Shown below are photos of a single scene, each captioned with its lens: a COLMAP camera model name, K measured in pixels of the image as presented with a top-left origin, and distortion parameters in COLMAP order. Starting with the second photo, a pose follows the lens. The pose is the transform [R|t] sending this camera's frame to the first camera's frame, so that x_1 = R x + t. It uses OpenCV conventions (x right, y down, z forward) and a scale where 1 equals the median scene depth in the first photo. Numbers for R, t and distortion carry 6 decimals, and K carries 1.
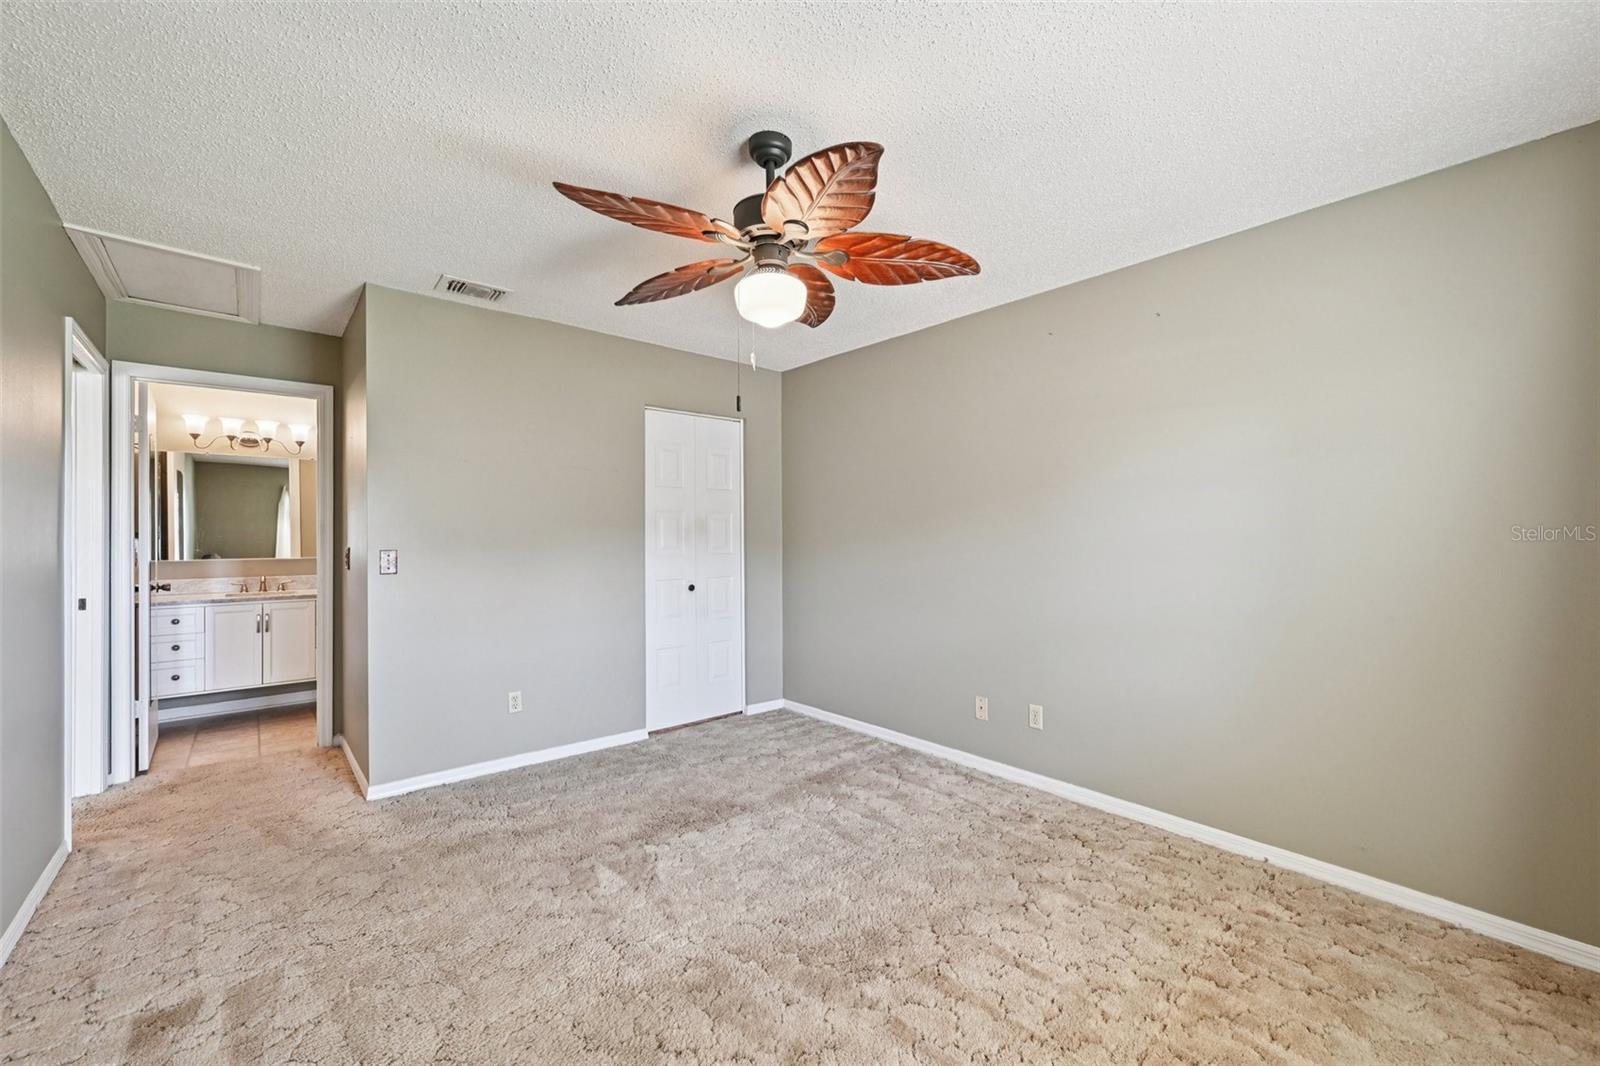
lens RADIAL K [[635.5, 0, 804.4], [0, 635.5, 533.9], [0, 0, 1]] dist [-0.000140, 0.000630]
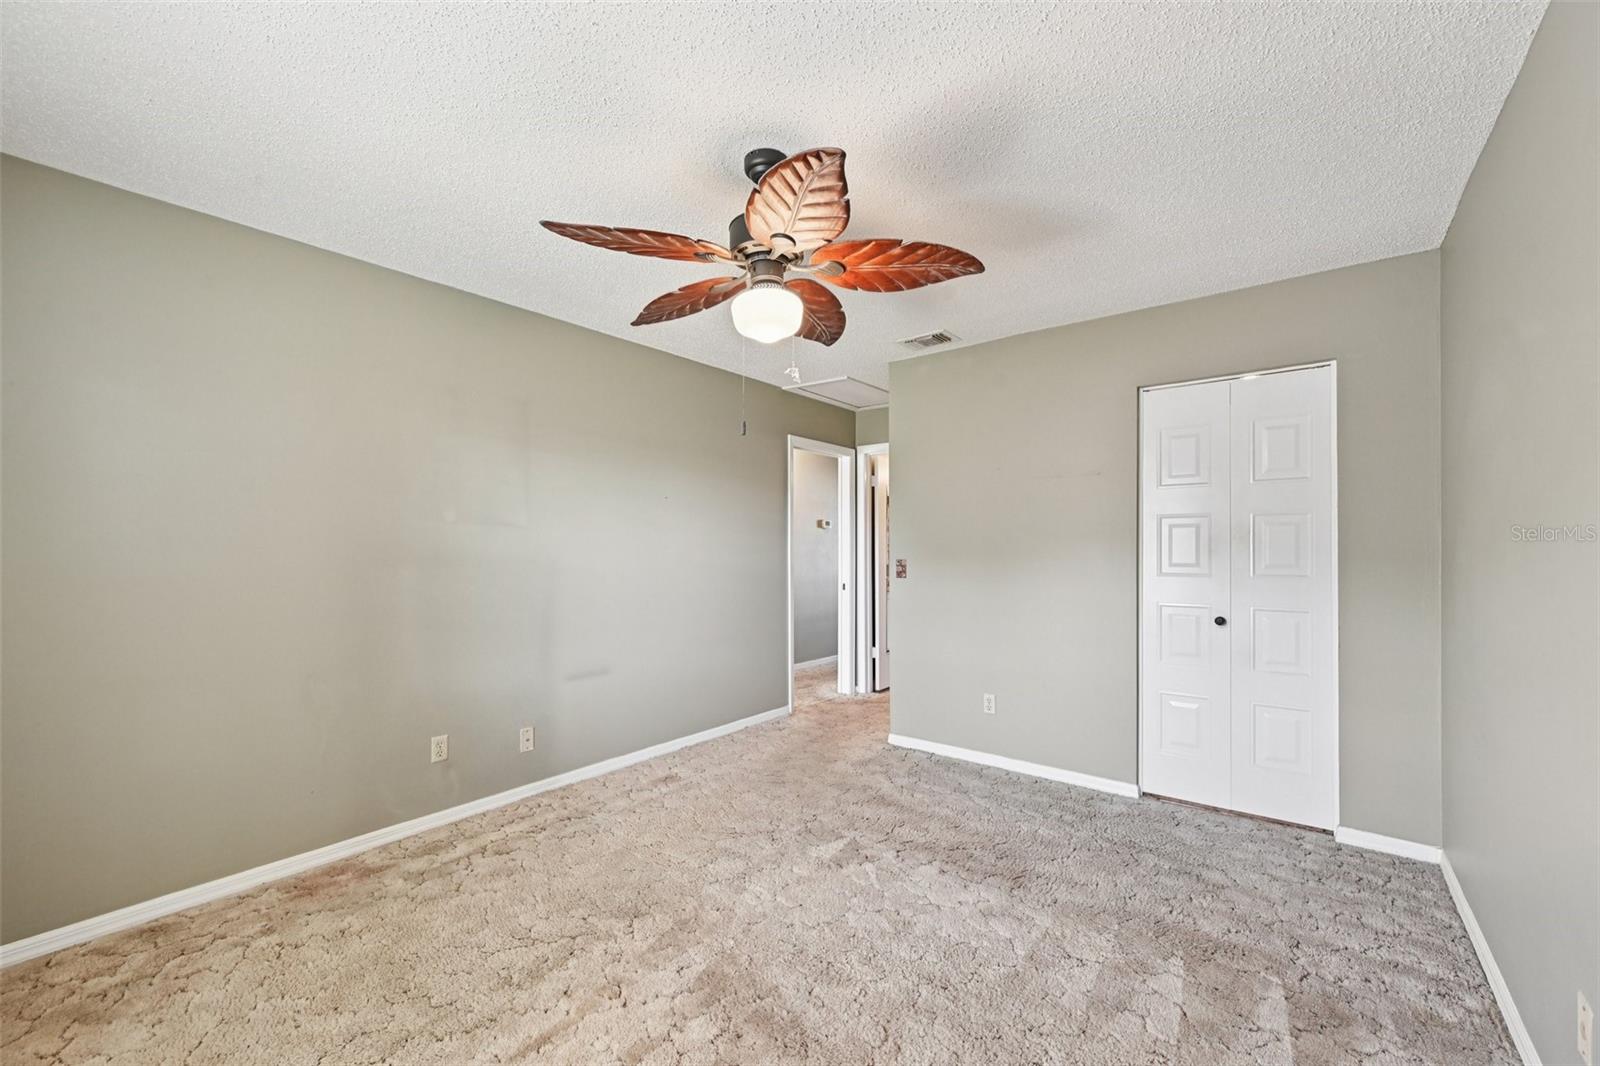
lens RADIAL K [[635.5, 0, 799.9], [0, 635.5, 544.8], [0, 0, 1]] dist [-0.000140, 0.000630]
pose [[0.188016, -0.005890, -0.982148, 0.565694], [0.002431, 0.999982, -0.005531, 0.002406], [0.982163, -0.001347, 0.188027, 0.512351]]
